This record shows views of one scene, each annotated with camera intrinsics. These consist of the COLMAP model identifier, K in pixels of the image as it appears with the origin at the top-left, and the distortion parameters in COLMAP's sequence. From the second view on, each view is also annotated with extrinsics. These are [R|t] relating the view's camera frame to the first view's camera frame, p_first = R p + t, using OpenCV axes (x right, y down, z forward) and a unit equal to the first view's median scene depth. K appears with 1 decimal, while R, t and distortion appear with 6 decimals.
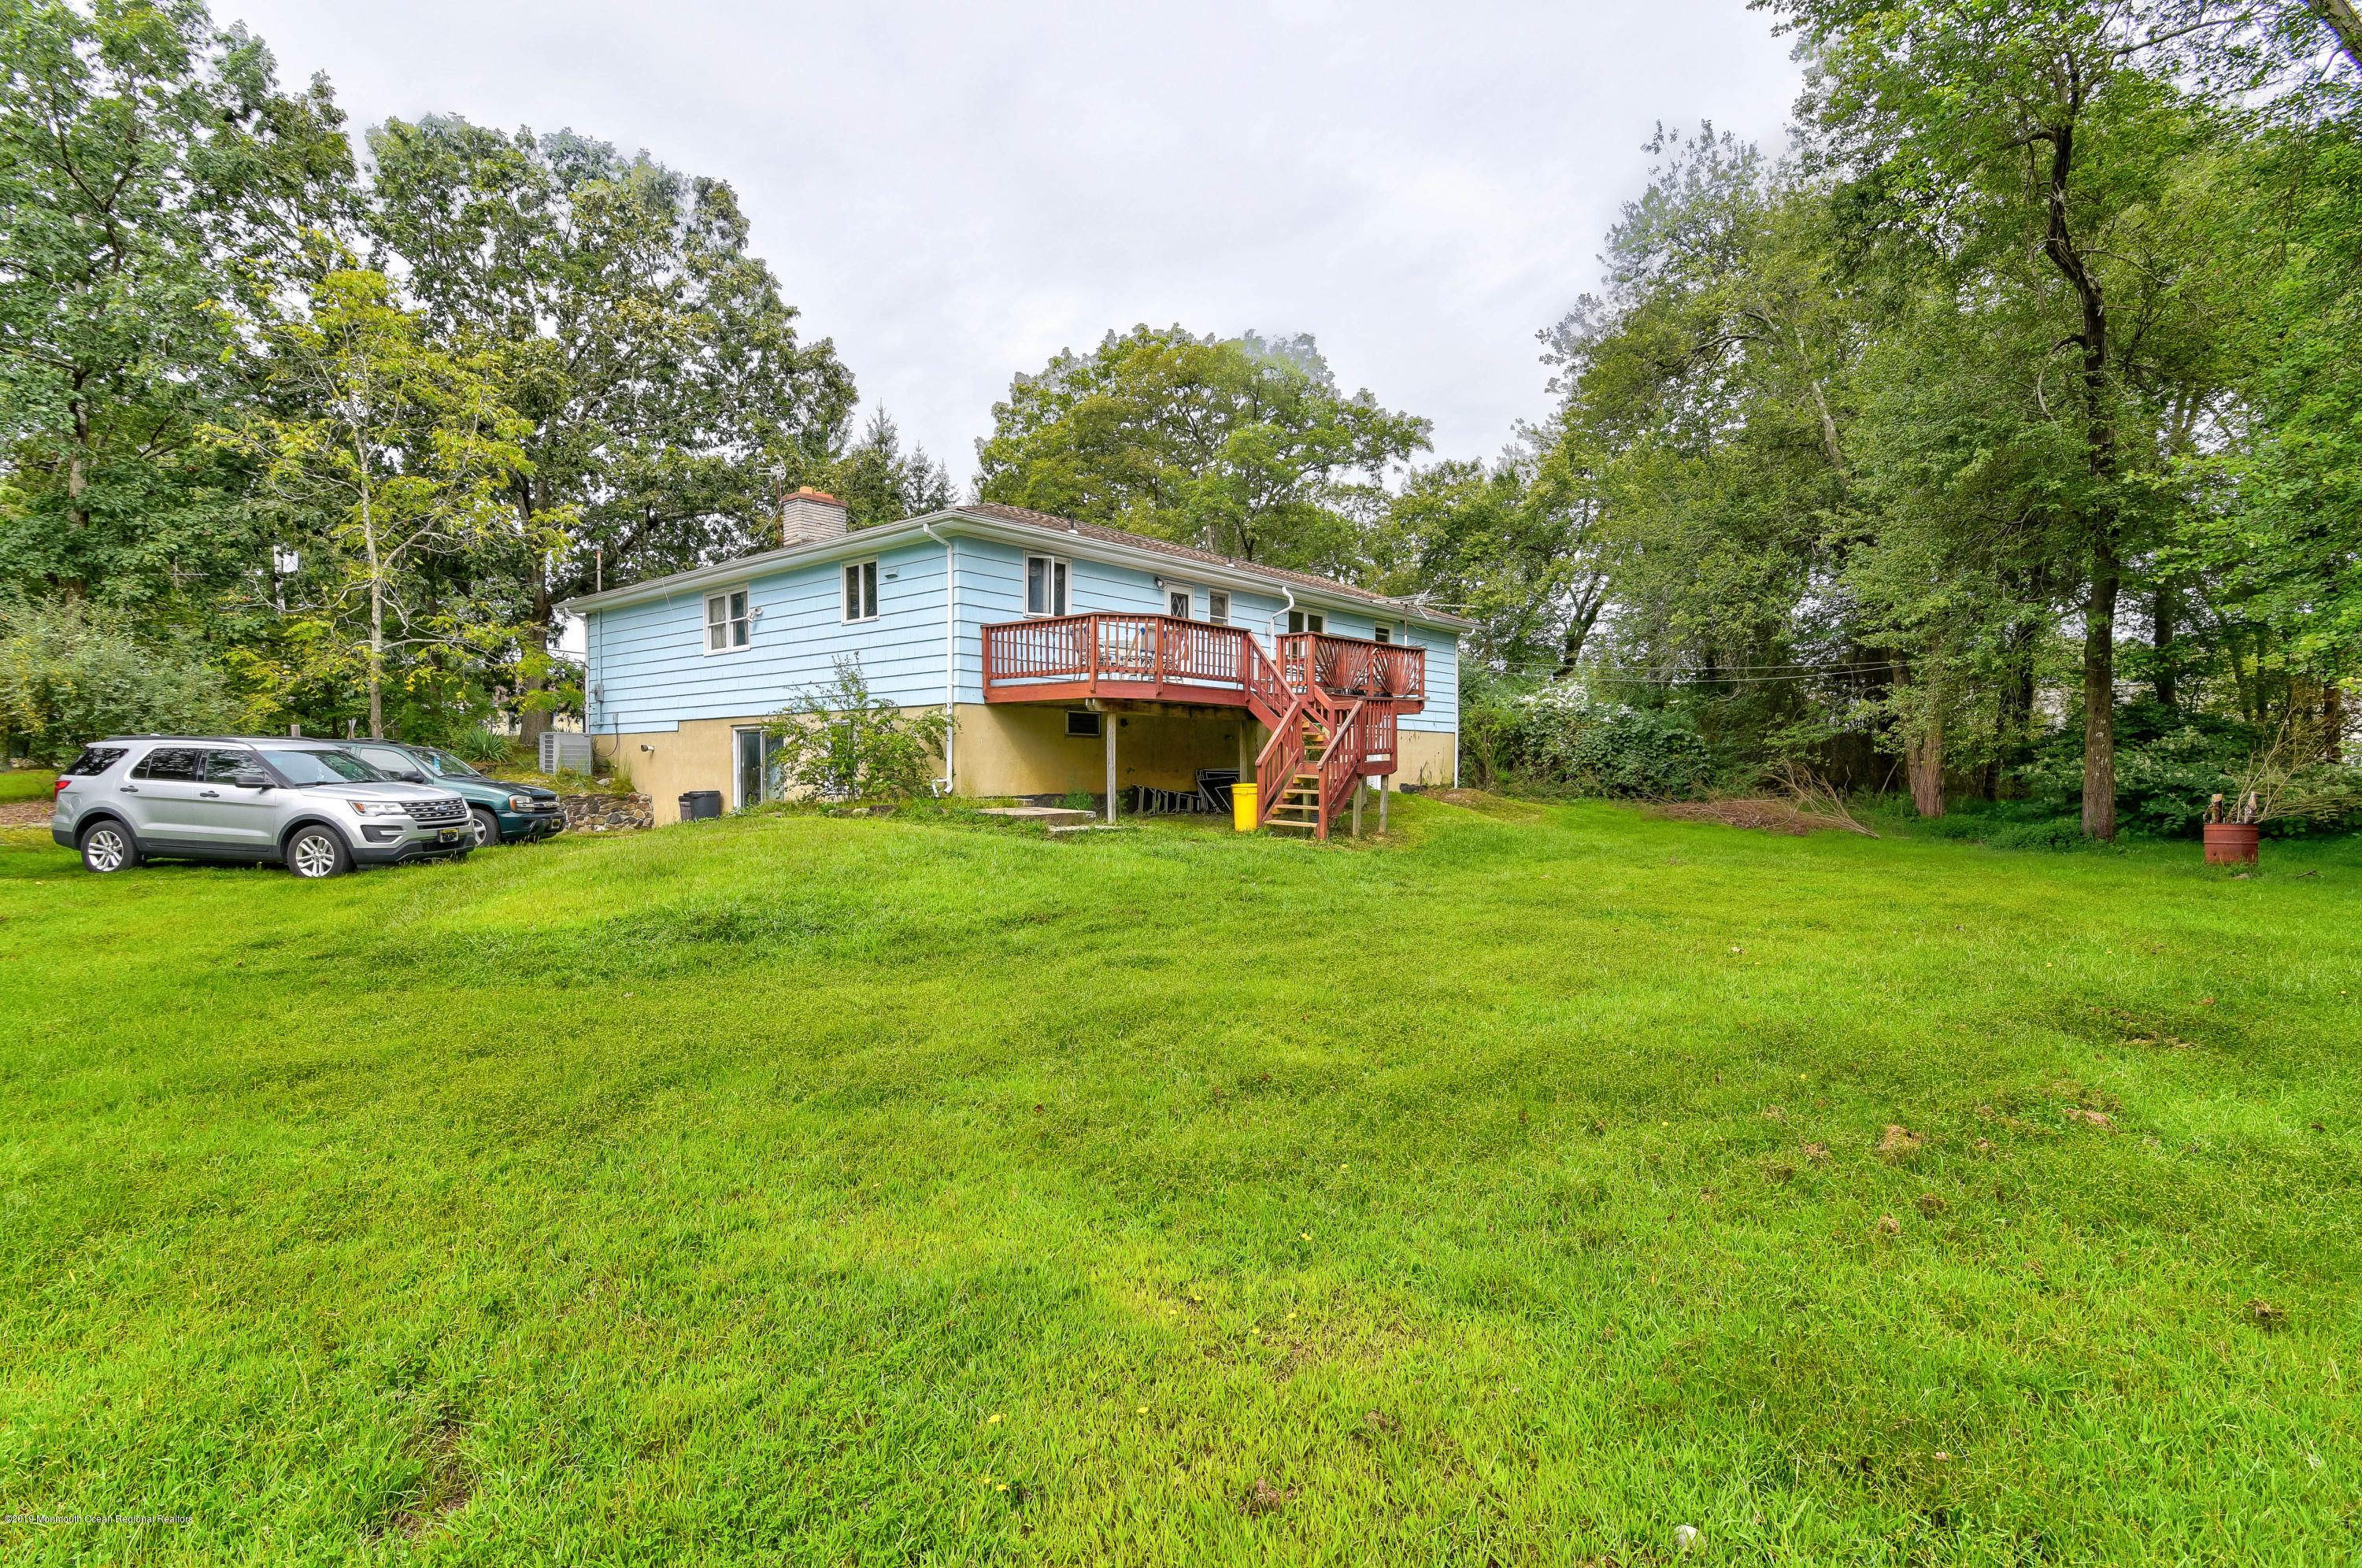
lens RADIAL K [[1161.3, 0, 1184.7], [0, 1161.3, 786.6], [0, 0, 1]] dist [-0.016549, -0.000508]
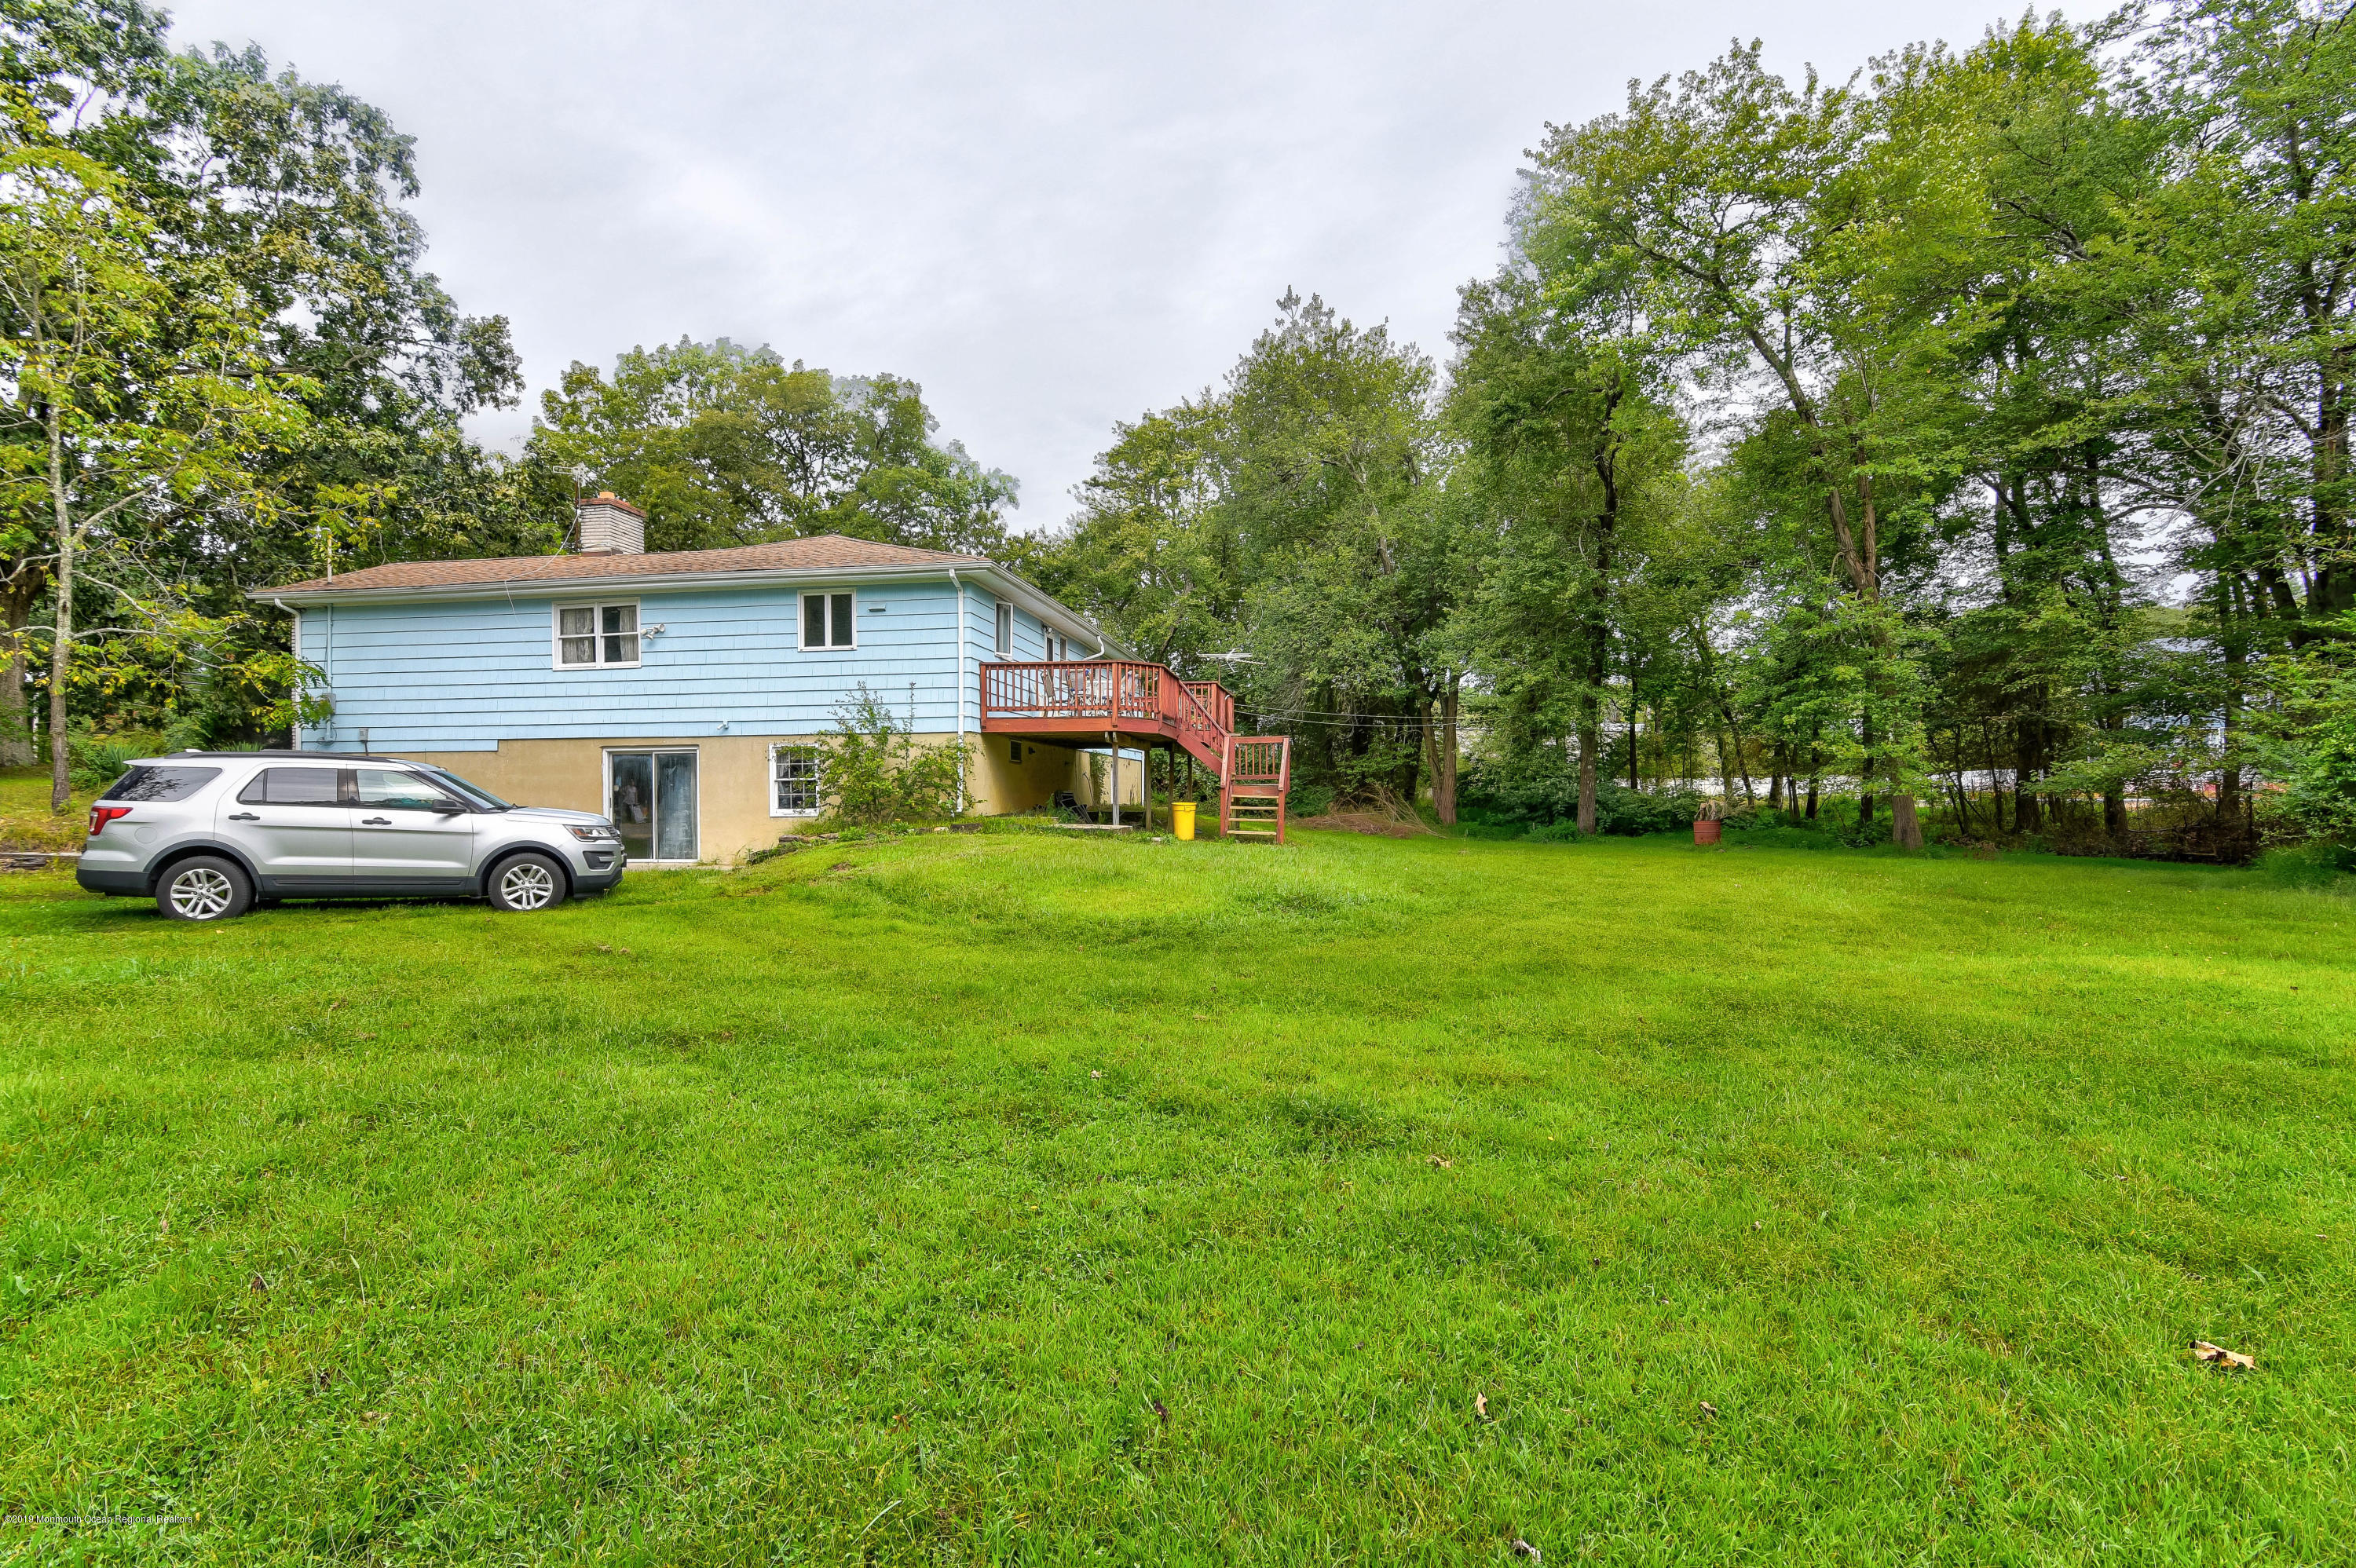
lens RADIAL K [[1158.4, 0, 1182.3], [0, 1158.4, 780.9], [0, 0, 1]] dist [-0.016549, -0.000508]
pose [[0.849157, 0.001470, 0.528139, -0.595569], [0.012594, 0.999655, -0.023032, 0.002665], [-0.527990, 0.026209, 0.848846, -0.042788]]
